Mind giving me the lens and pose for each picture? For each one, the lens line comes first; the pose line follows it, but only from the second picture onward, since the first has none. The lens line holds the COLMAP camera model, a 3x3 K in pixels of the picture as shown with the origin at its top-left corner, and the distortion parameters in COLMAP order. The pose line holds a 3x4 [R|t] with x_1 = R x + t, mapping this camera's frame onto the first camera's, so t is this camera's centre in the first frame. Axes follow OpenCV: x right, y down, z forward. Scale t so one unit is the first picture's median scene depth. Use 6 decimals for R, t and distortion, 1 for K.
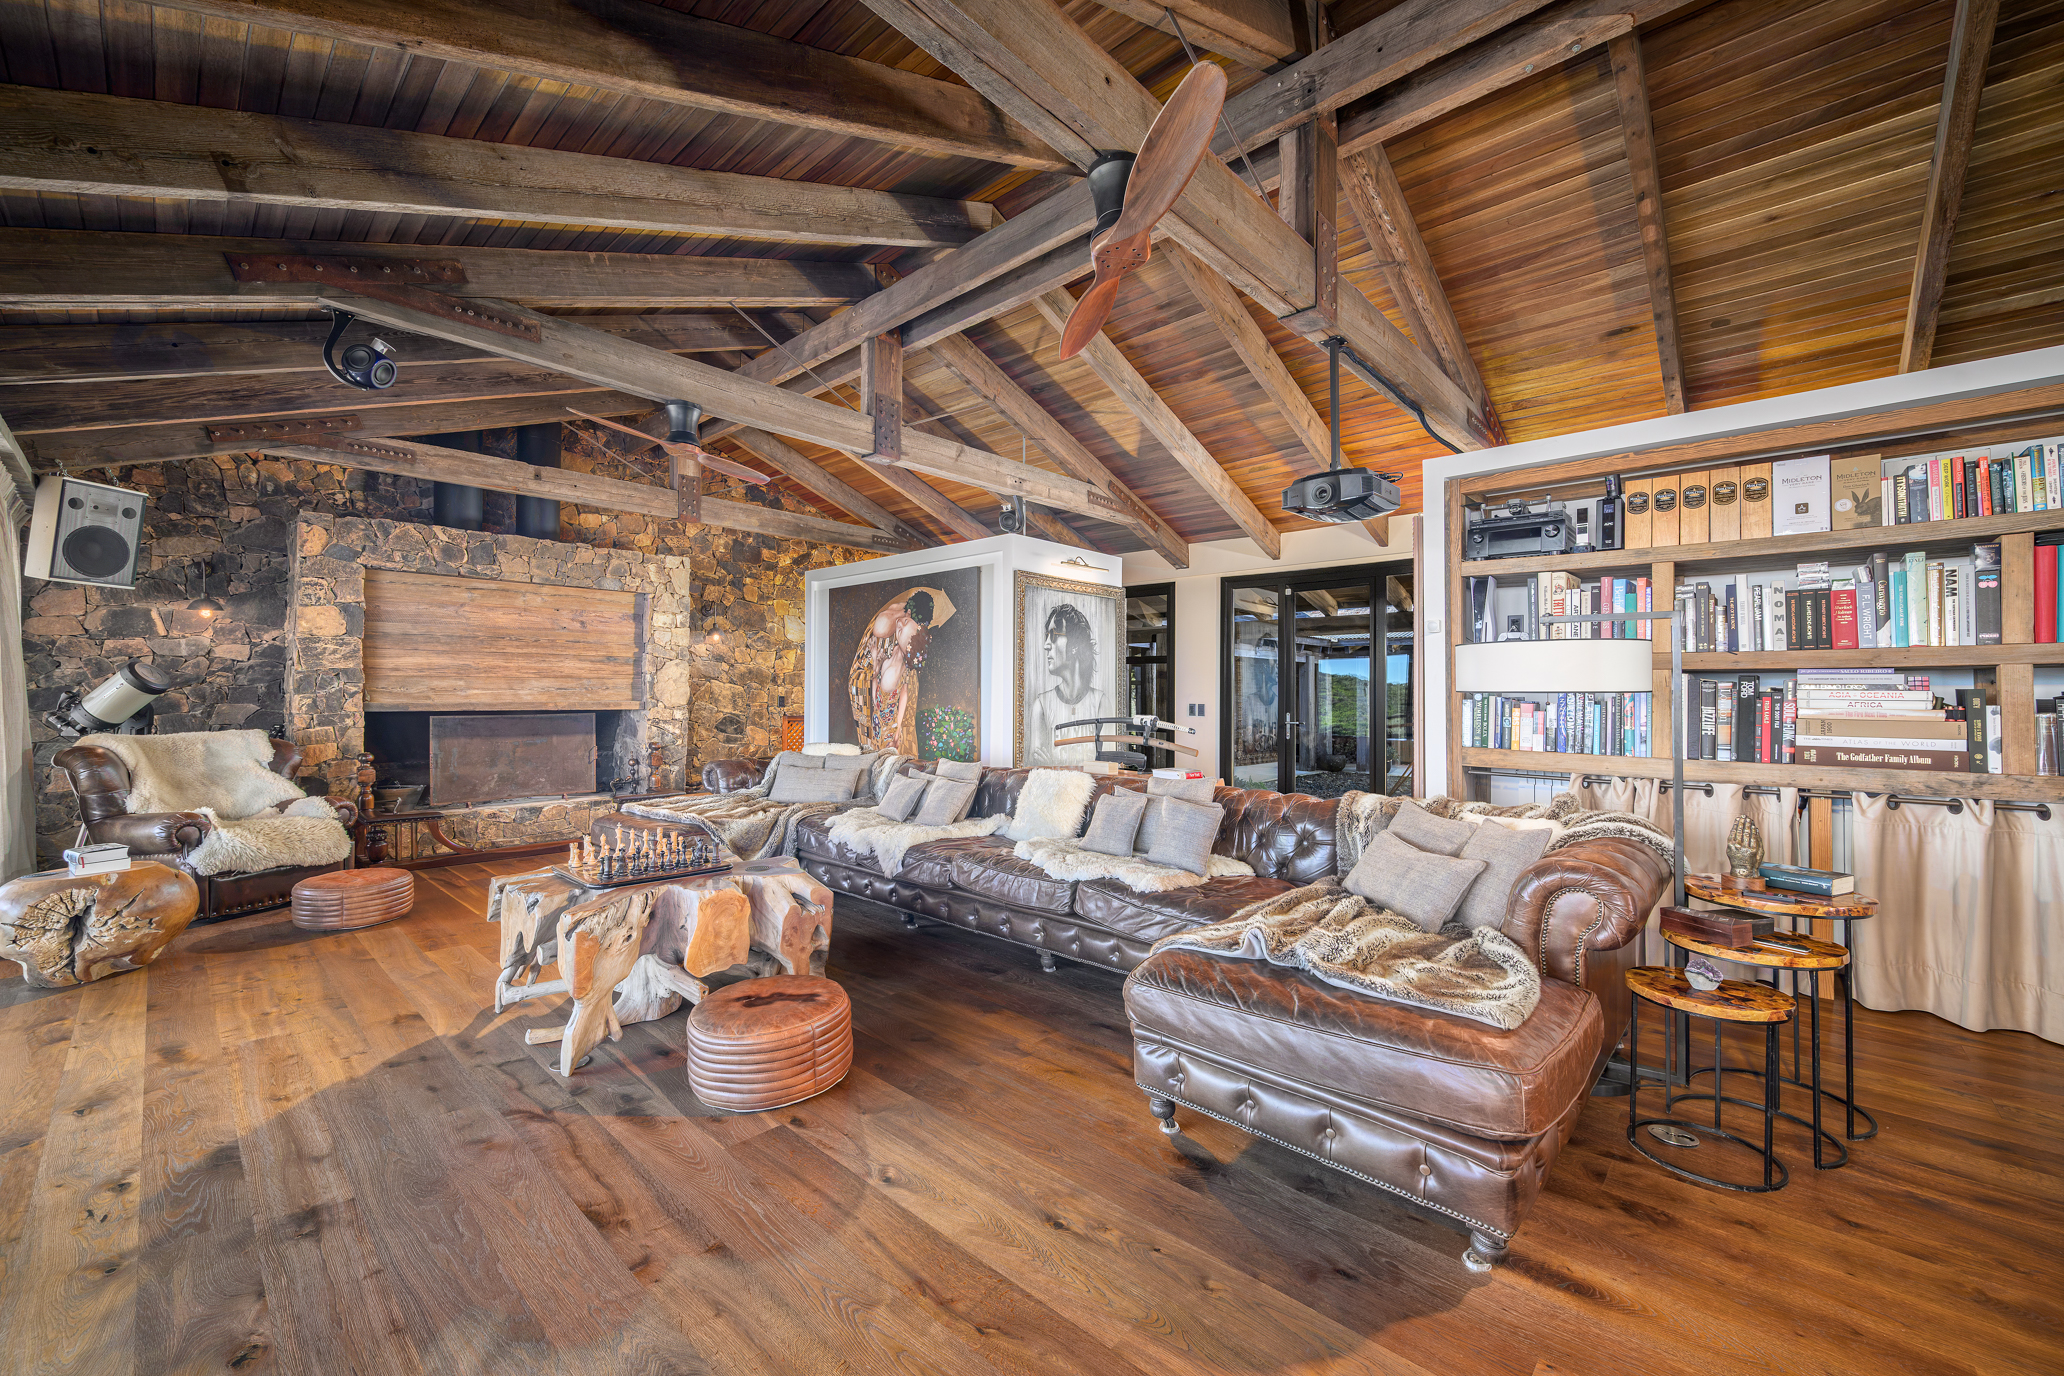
lens RADIAL K [[838.7, 0, 1038.2], [0, 838.7, 685.5], [0, 0, 1]] dist [-0.002857, 0.000147]
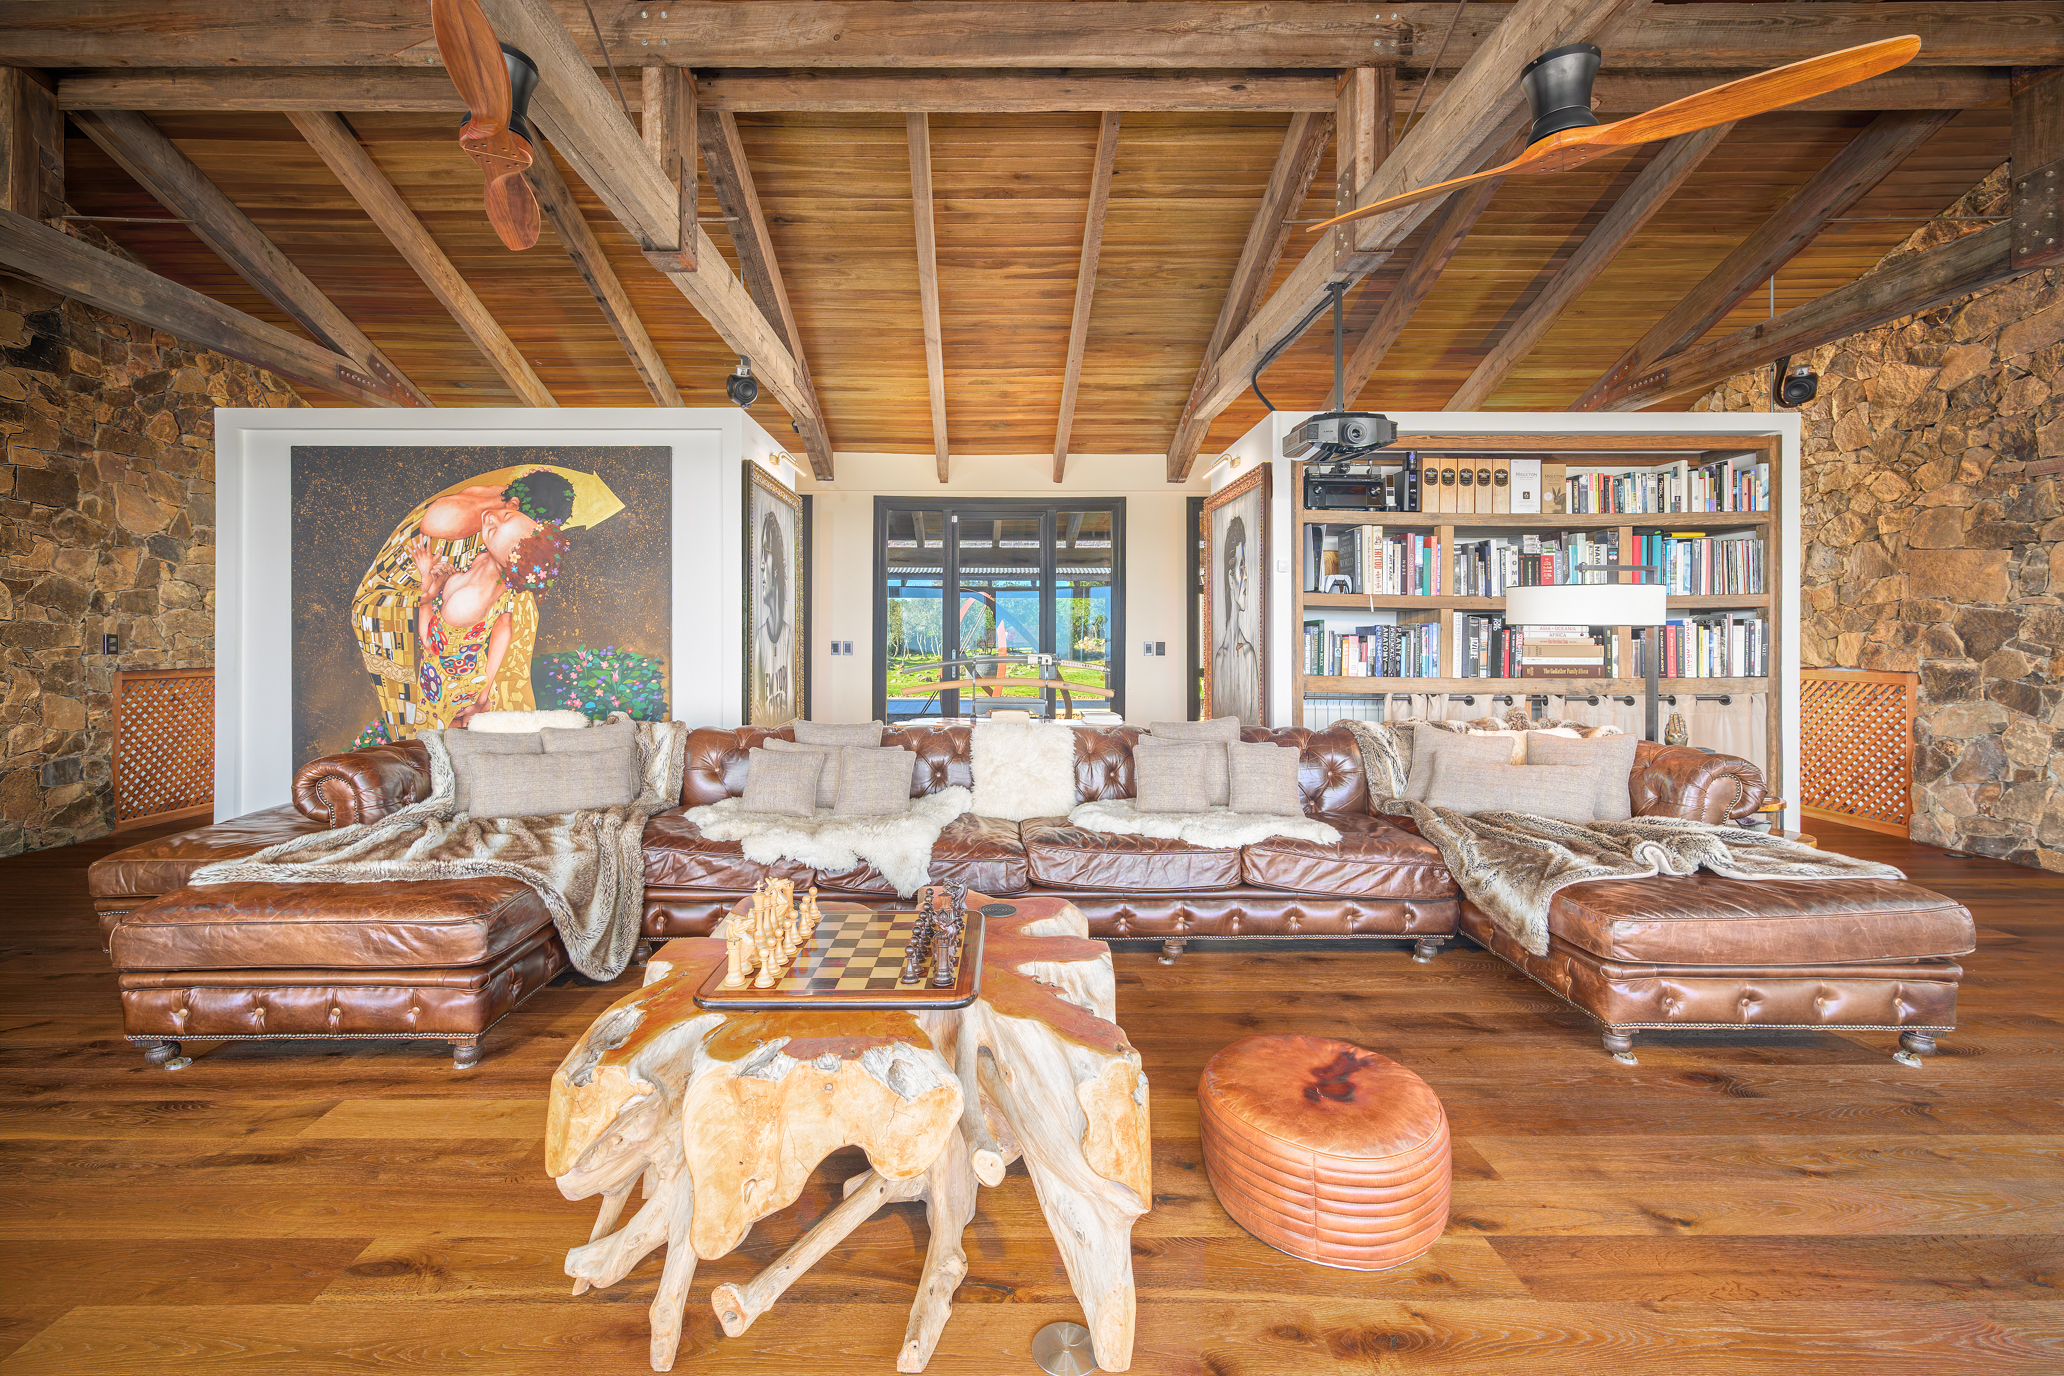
lens RADIAL K [[902.4, 0, 1014.4], [0, 902.4, 639.6], [0, 0, 1]] dist [-0.002059, 0.000033]
pose [[0.721184, -0.008030, 0.692697, -0.674772], [-0.005259, 0.999841, 0.017066, 0.007816], [-0.692723, -0.015950, 0.721027, 0.448347]]
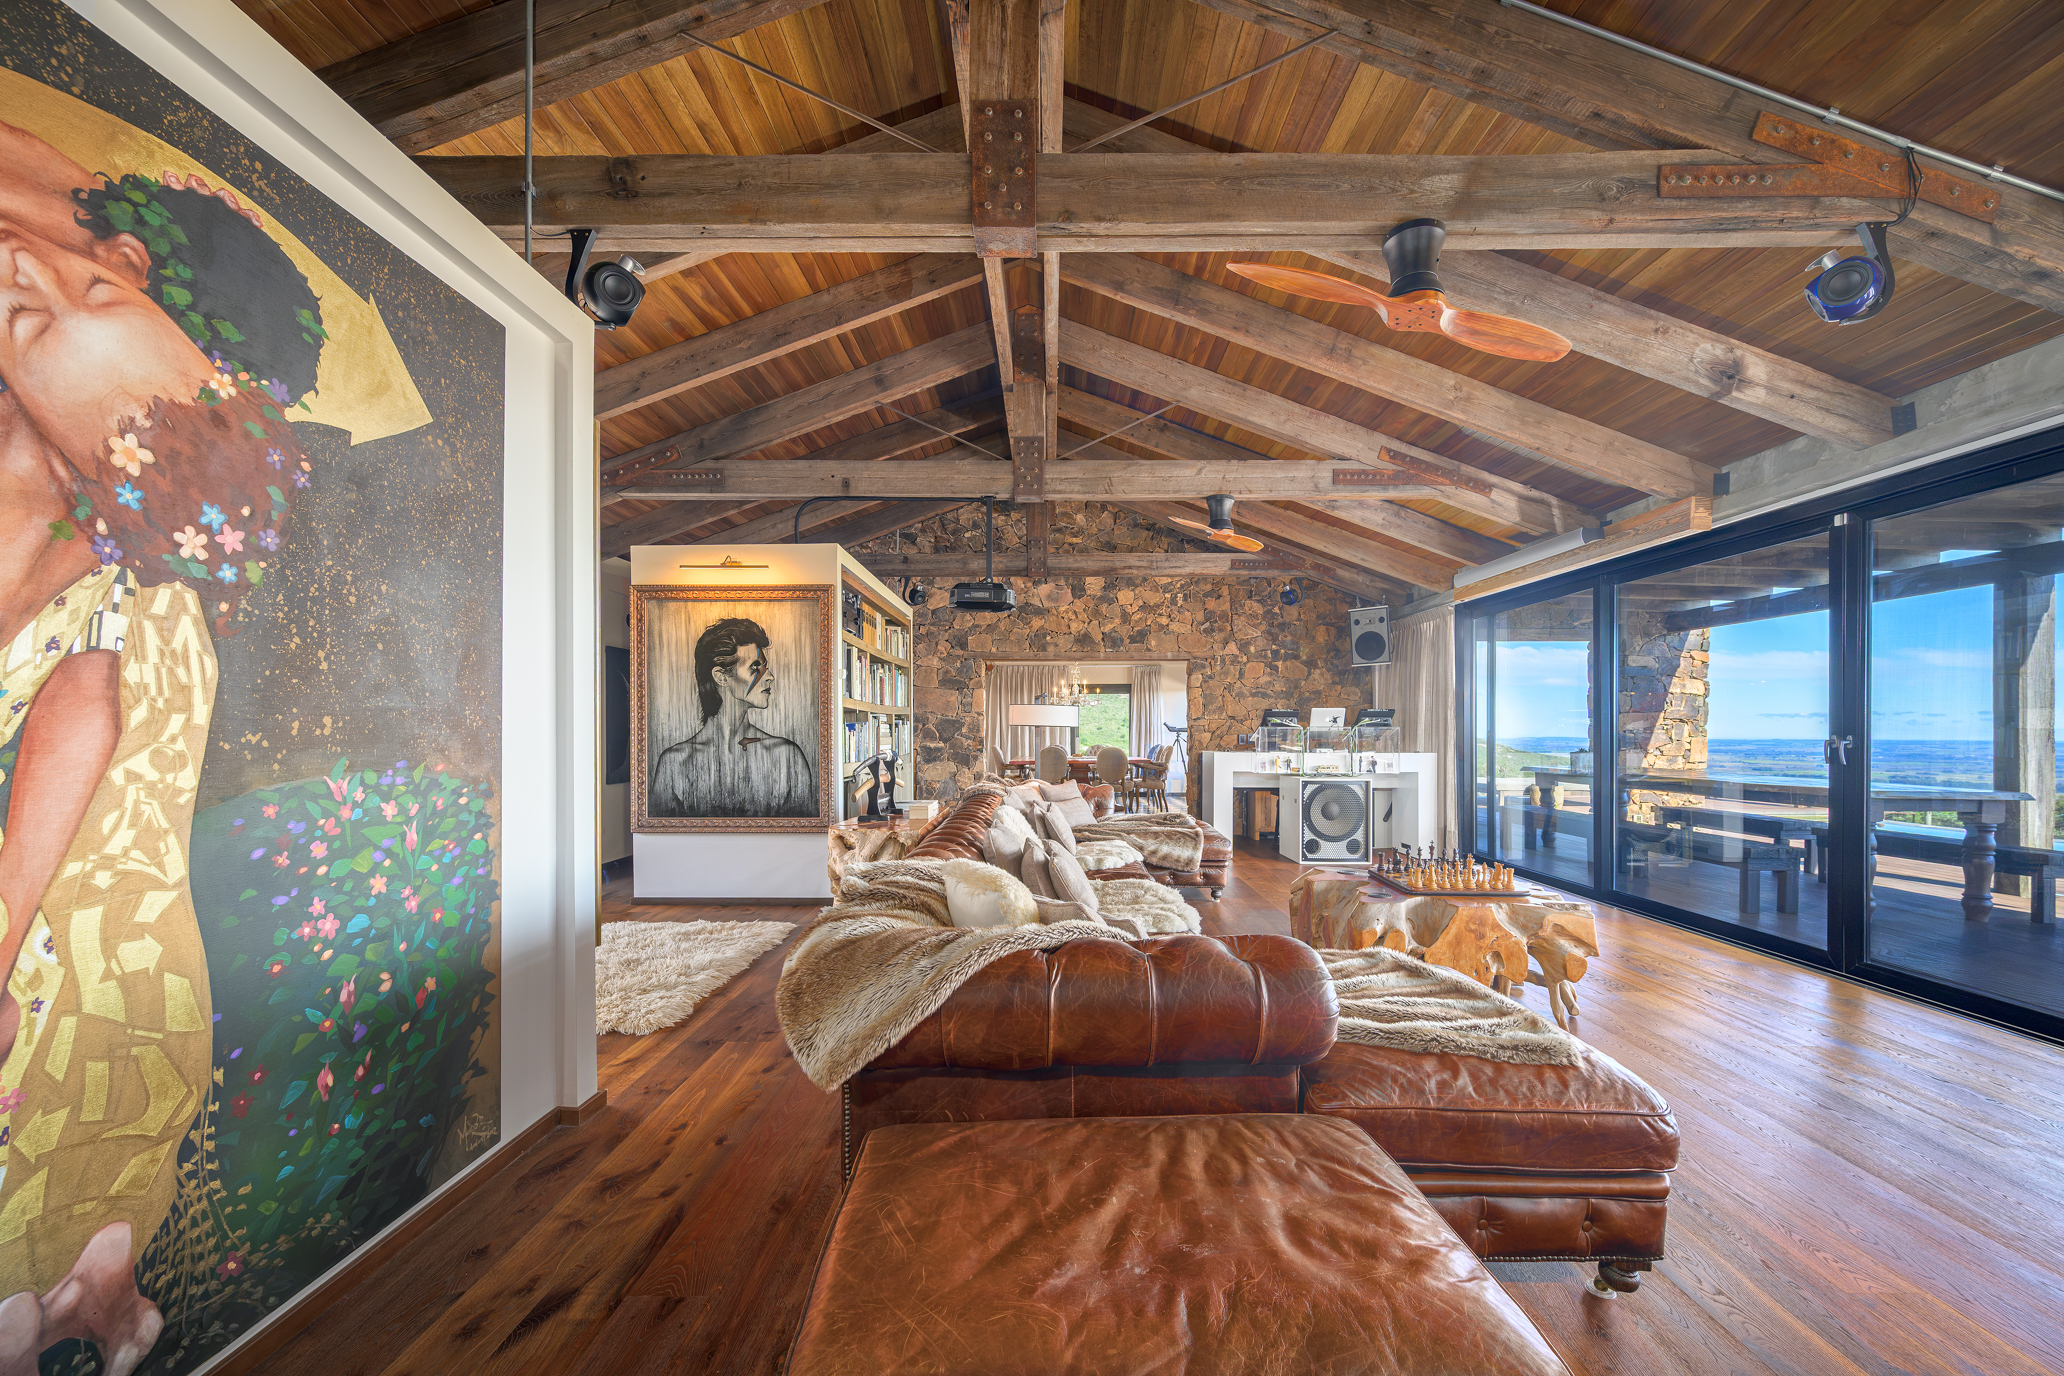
lens RADIAL K [[838.7, 0, 1024.8], [0, 838.7, 735.0], [0, 0, 1]] dist [-0.002857, 0.000147]
pose [[-0.678641, -0.010663, 0.734393, -0.782008], [-0.013919, 0.999902, 0.001655, 0.021970], [-0.734338, -0.009099, -0.678723, 1.857216]]
